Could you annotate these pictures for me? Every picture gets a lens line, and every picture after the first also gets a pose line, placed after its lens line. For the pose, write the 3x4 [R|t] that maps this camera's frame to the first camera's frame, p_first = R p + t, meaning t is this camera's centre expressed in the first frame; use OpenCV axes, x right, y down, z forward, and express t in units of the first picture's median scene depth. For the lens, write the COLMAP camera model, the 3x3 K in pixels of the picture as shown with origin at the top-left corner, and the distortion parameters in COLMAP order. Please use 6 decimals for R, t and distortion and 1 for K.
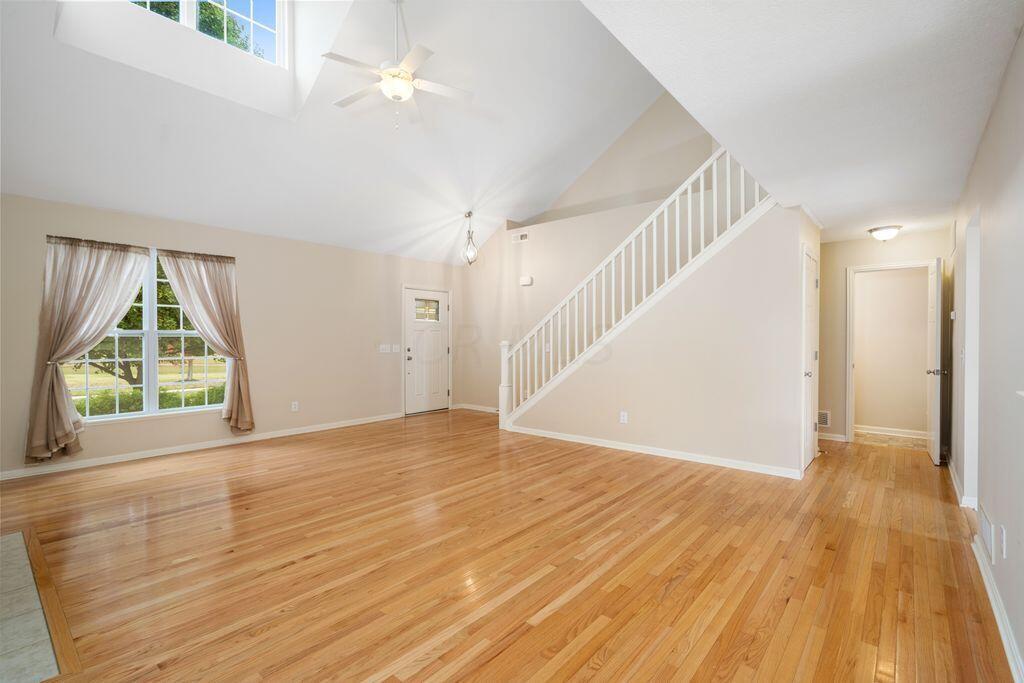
lens RADIAL K [[465.5, 0, 509.4], [0, 465.5, 339.1], [0, 0, 1]] dist [-0.004376, -0.000517]
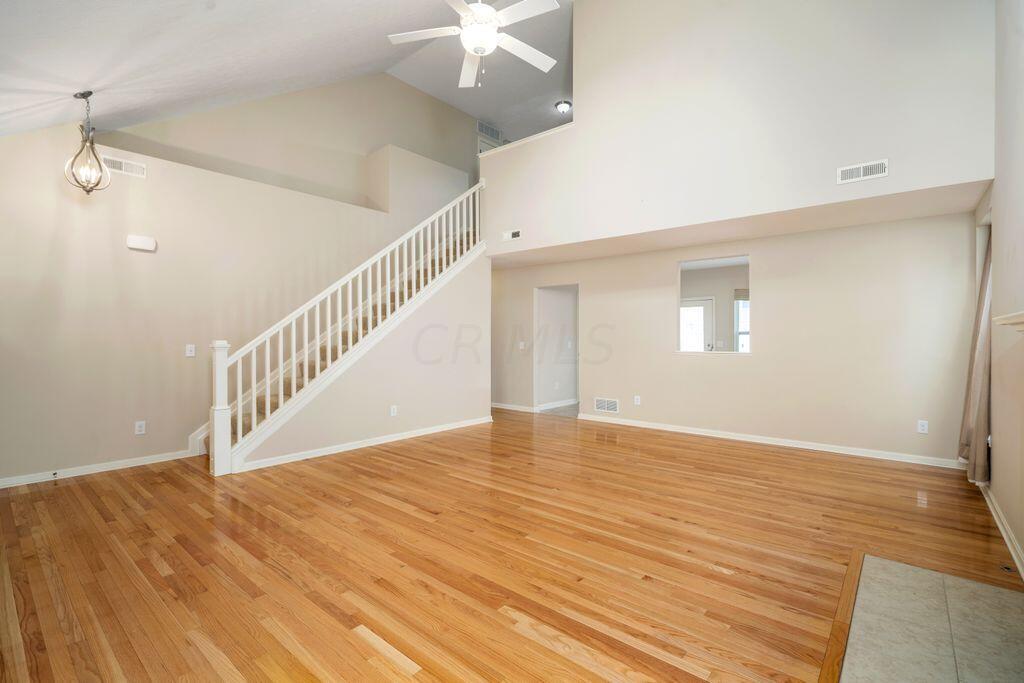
lens RADIAL K [[465.5, 0, 526.9], [0, 465.5, 342.3], [0, 0, 1]] dist [-0.004376, -0.000517]
pose [[-0.022257, -0.012691, 0.999672, -1.047523], [0.002868, 0.999915, 0.012758, -0.001323], [-0.999748, 0.003151, -0.022218, 0.909406]]
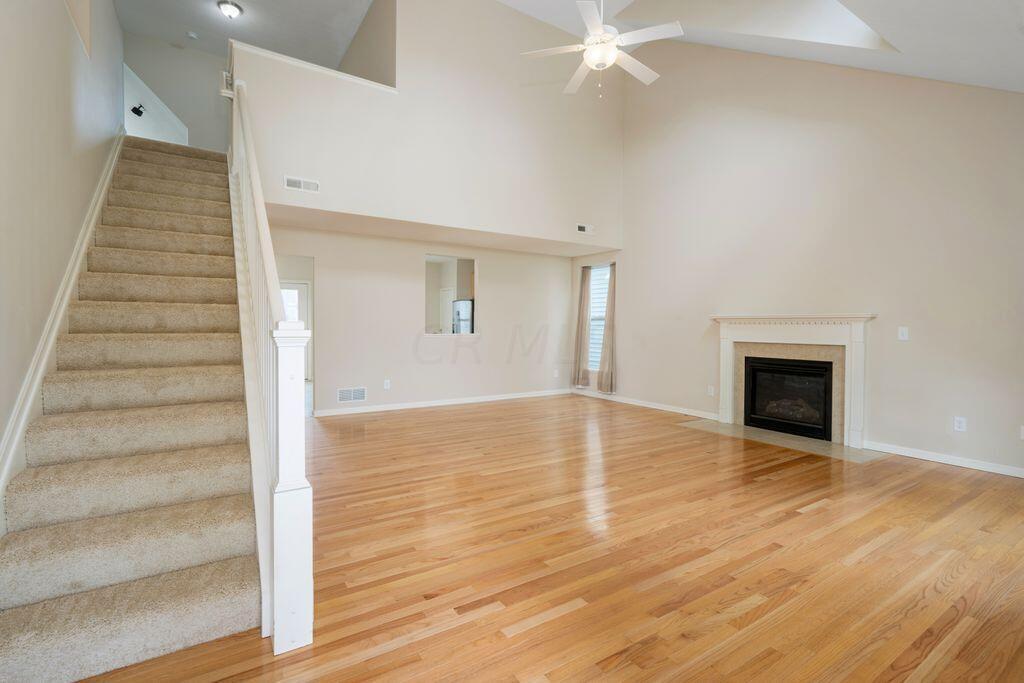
lens RADIAL K [[465.5, 0, 515.0], [0, 465.5, 335.2], [0, 0, 1]] dist [-0.004376, -0.000517]
pose [[-0.959965, -0.013930, 0.279772, -0.330563], [-0.007426, 0.999677, 0.024293, 0.008238], [-0.280020, 0.021243, -0.959759, 1.903631]]
